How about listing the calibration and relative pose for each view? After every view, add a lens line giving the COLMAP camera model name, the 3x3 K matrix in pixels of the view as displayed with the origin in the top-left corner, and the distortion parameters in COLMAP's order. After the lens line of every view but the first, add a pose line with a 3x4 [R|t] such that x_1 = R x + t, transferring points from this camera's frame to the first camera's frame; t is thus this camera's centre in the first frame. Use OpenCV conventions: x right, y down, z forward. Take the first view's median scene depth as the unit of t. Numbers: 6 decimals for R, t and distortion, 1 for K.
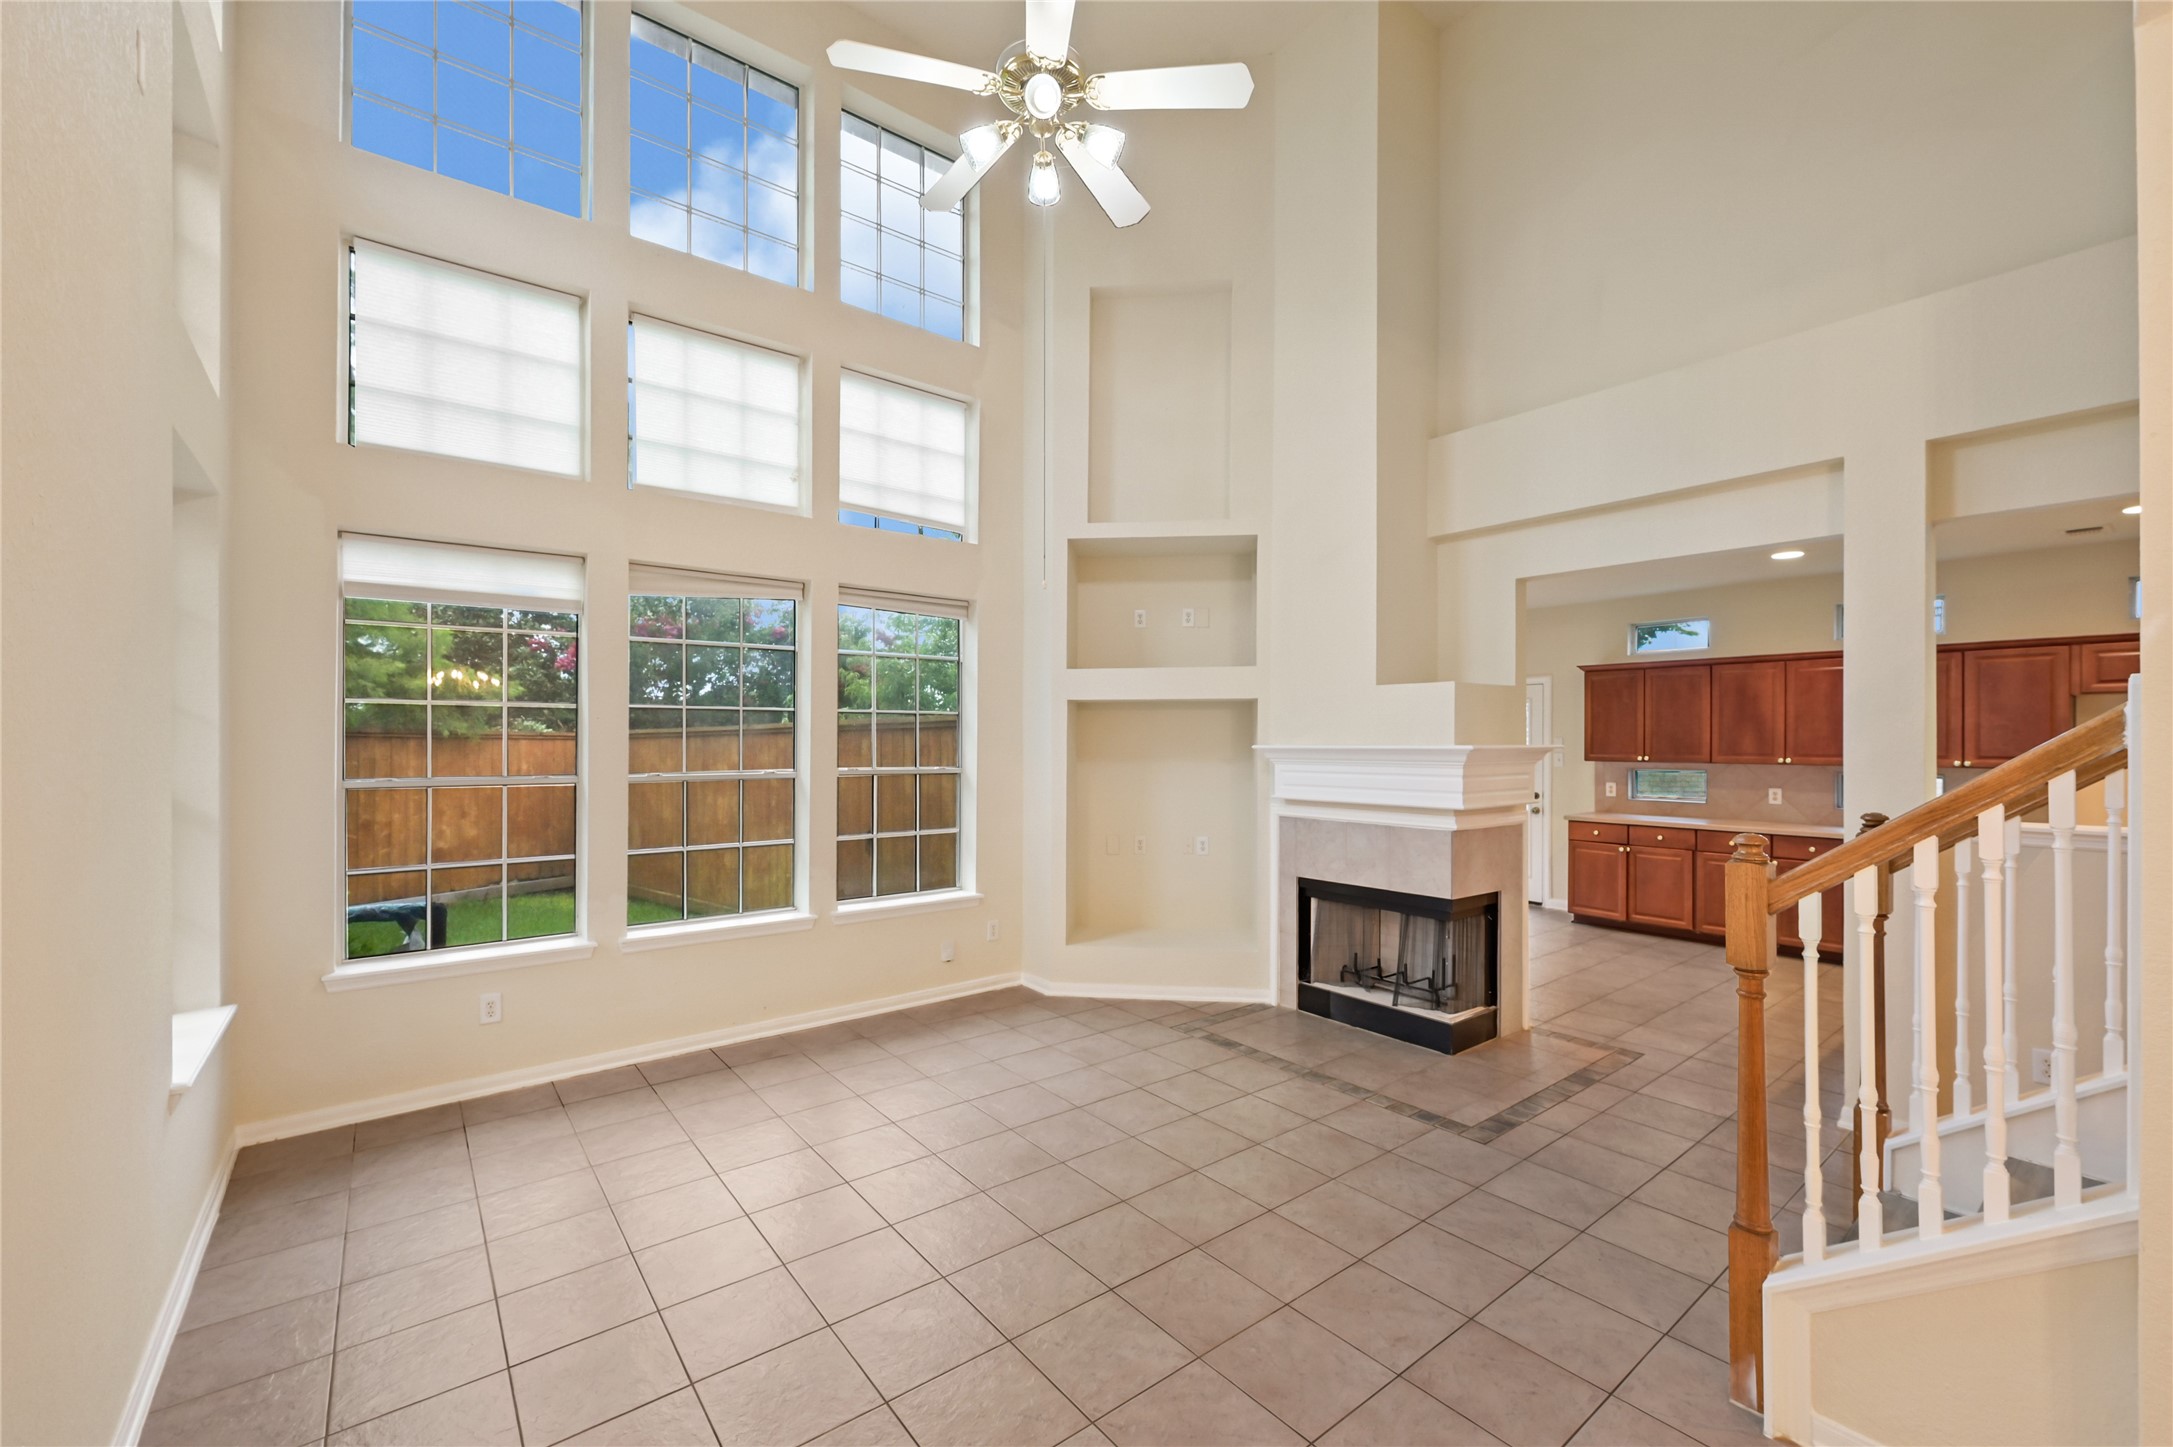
lens RADIAL K [[878.4, 0, 1076.3], [0, 878.4, 734.0], [0, 0, 1]] dist [-0.000753, -0.000165]
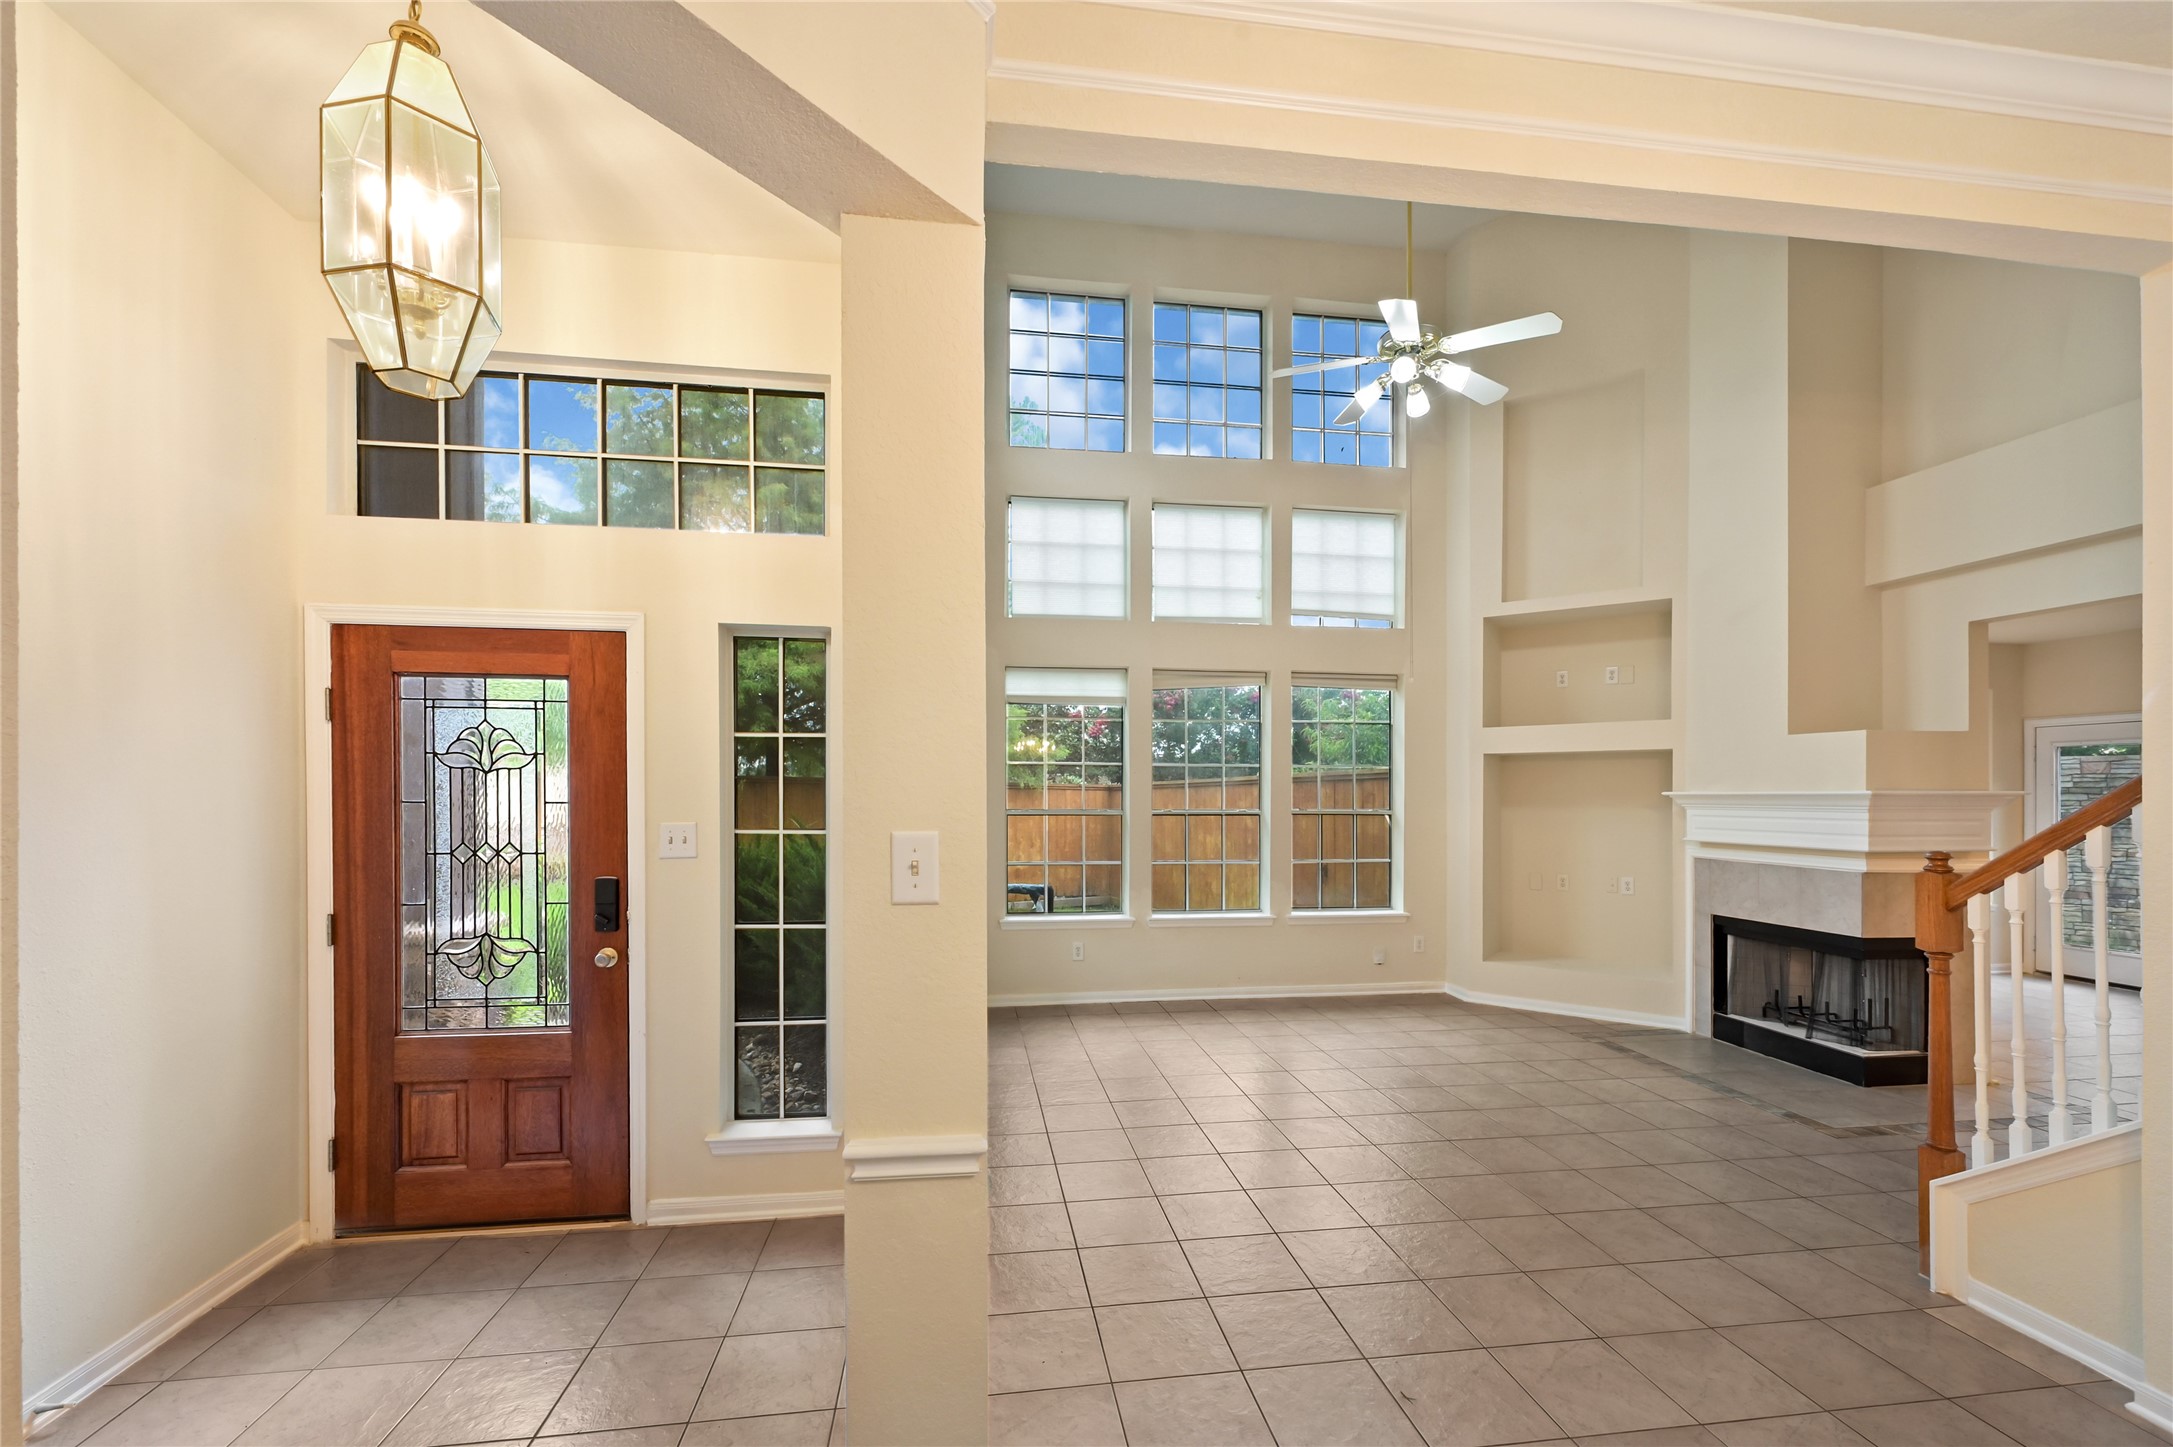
lens RADIAL K [[878.4, 0, 1087.1], [0, 878.4, 784.5], [0, 0, 1]] dist [-0.000753, -0.000165]
pose [[0.867218, -0.003494, -0.497917, 0.126733], [0.001865, 0.999991, -0.003769, 0.006253], [0.497926, 0.002340, 0.867217, -0.320116]]
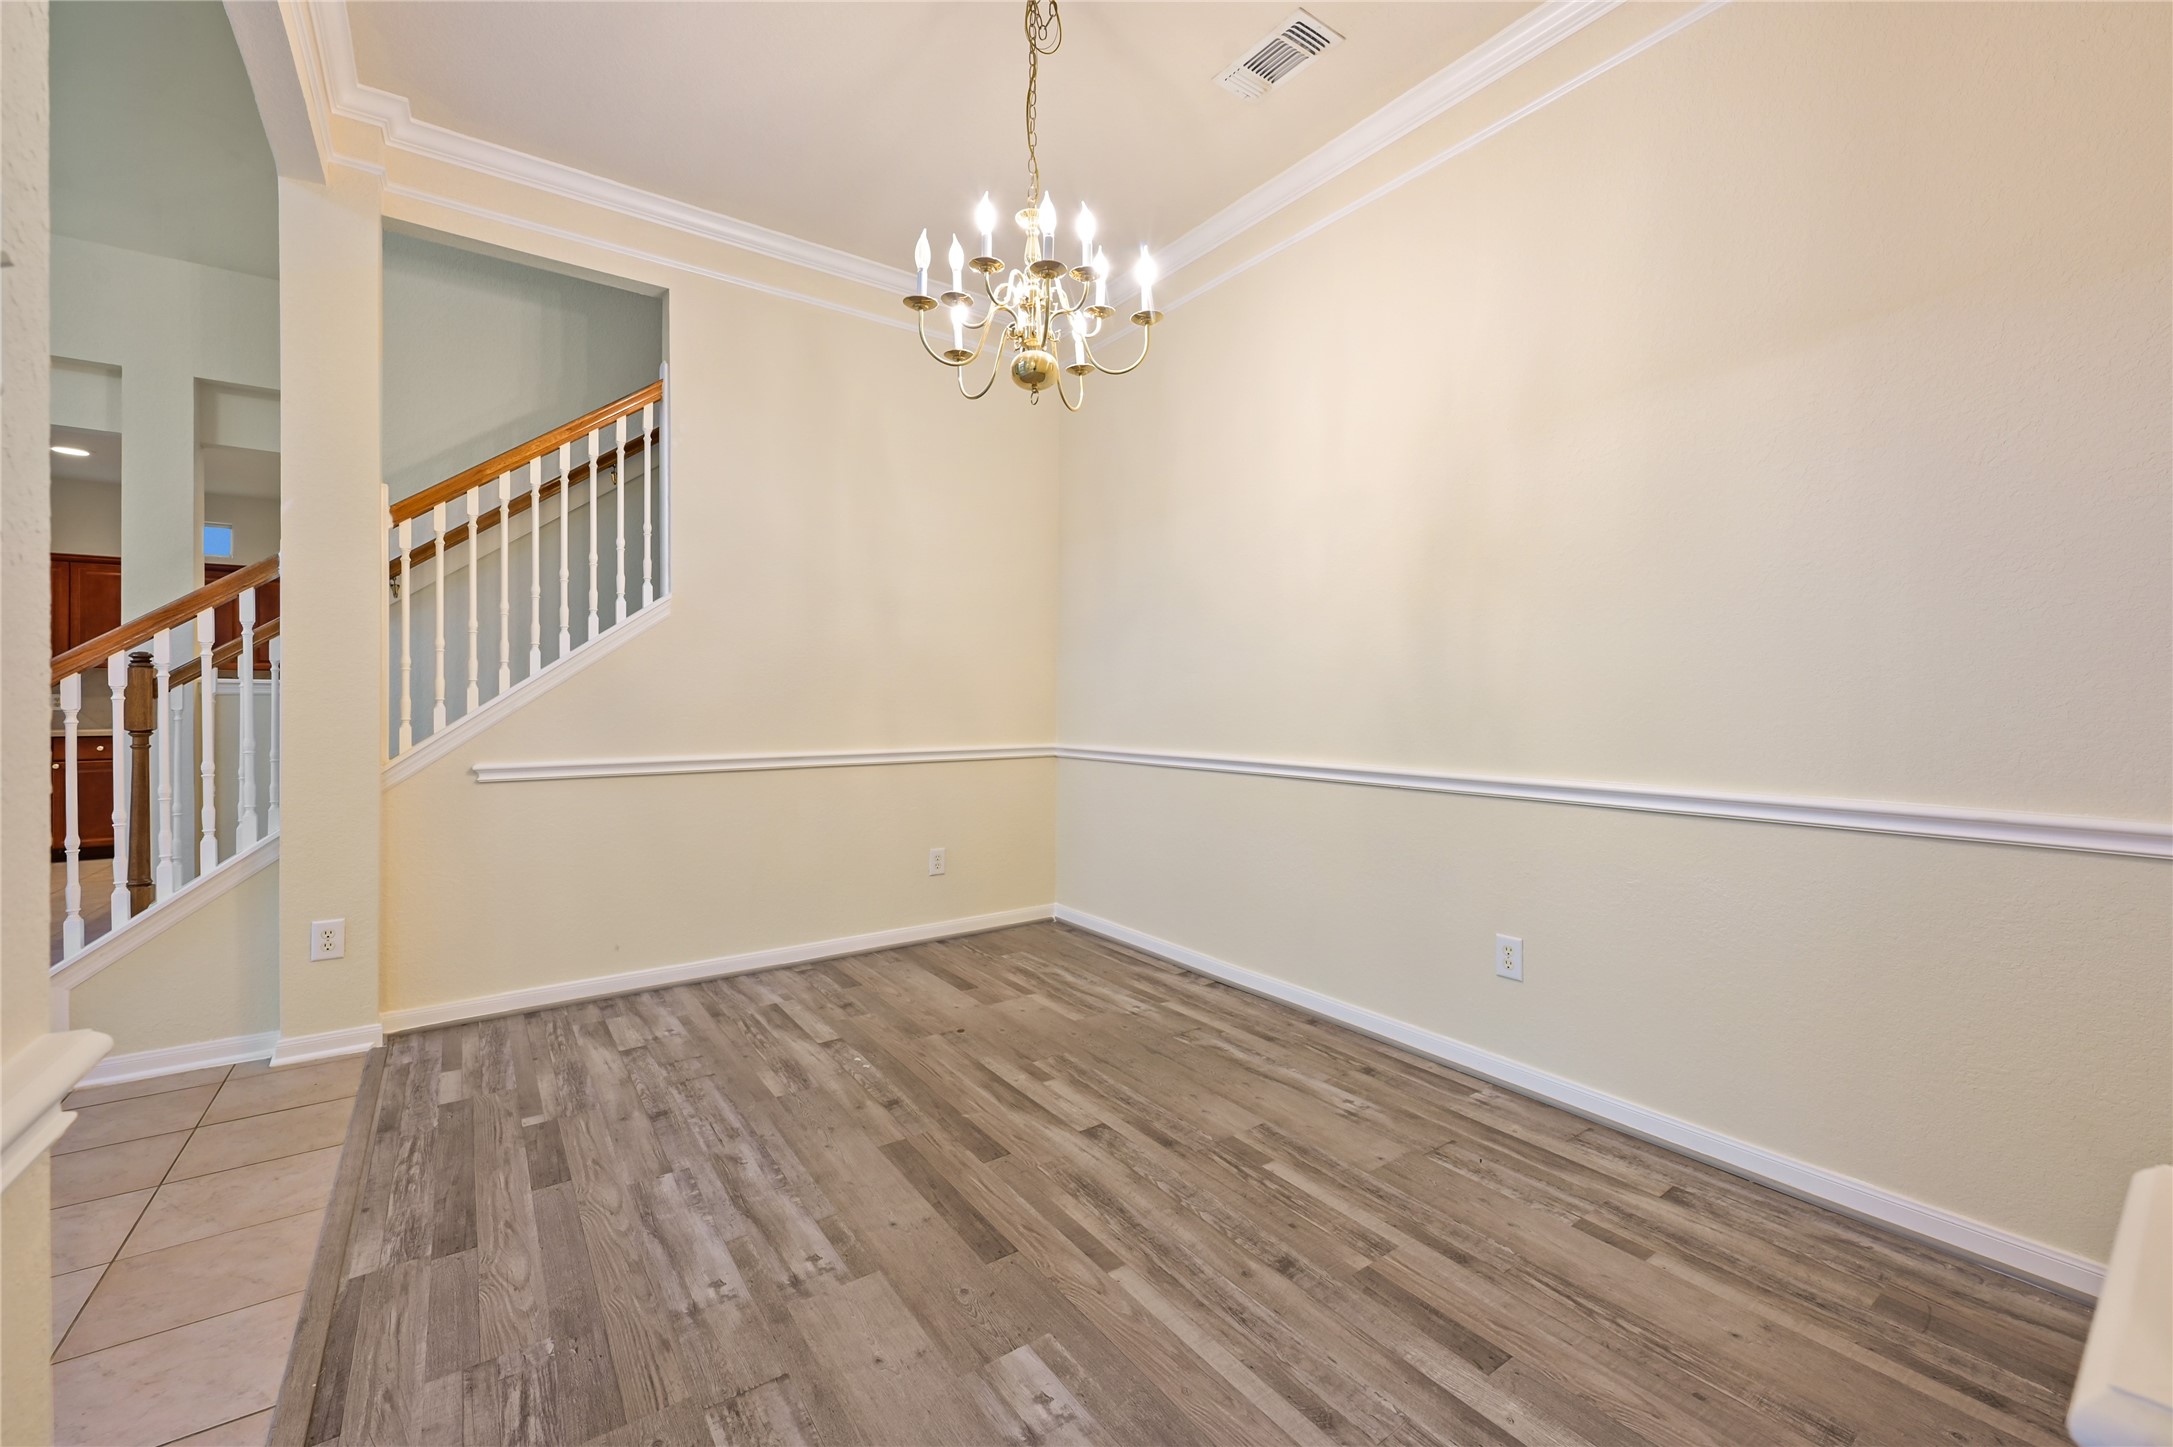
lens RADIAL K [[878.4, 0, 1086.1], [0, 878.4, 693.4], [0, 0, 1]] dist [-0.000753, -0.000165]
pose [[0.038528, 0.003000, 0.999253, -0.167425], [-0.004417, 0.999986, -0.002832, 0.081417], [-0.999248, -0.004304, 0.038541, -0.228044]]
